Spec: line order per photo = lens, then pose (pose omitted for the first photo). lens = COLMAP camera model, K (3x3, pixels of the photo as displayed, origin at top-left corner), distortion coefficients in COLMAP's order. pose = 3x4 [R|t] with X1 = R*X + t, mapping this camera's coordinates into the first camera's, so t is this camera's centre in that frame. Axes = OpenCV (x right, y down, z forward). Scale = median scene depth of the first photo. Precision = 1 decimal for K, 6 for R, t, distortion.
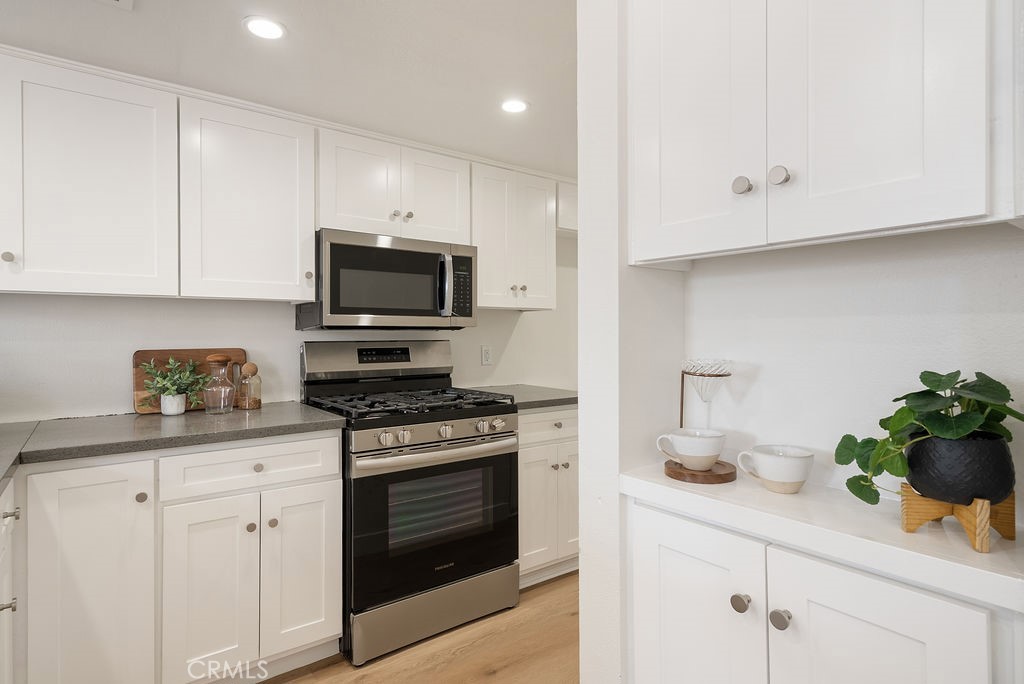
lens RADIAL K [[535.0, 0, 512.5], [0, 535.0, 334.2], [0, 0, 1]] dist [0.000249, 0.000227]
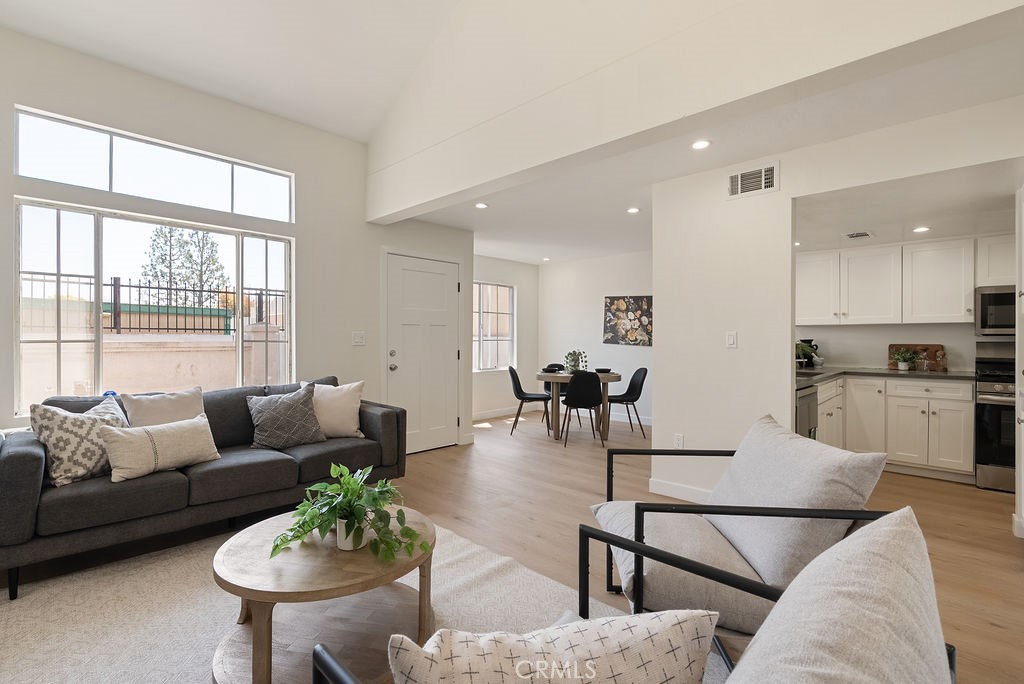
lens RADIAL K [[474.0, 0, 510.9], [0, 474.0, 338.6], [0, 0, 1]] dist [0.001697, 0.000379]
pose [[0.156357, 0.008133, -0.987667, 1.235781], [0.001961, 0.999962, 0.008544, -0.018867], [0.987699, -0.003272, 0.156335, -1.126254]]
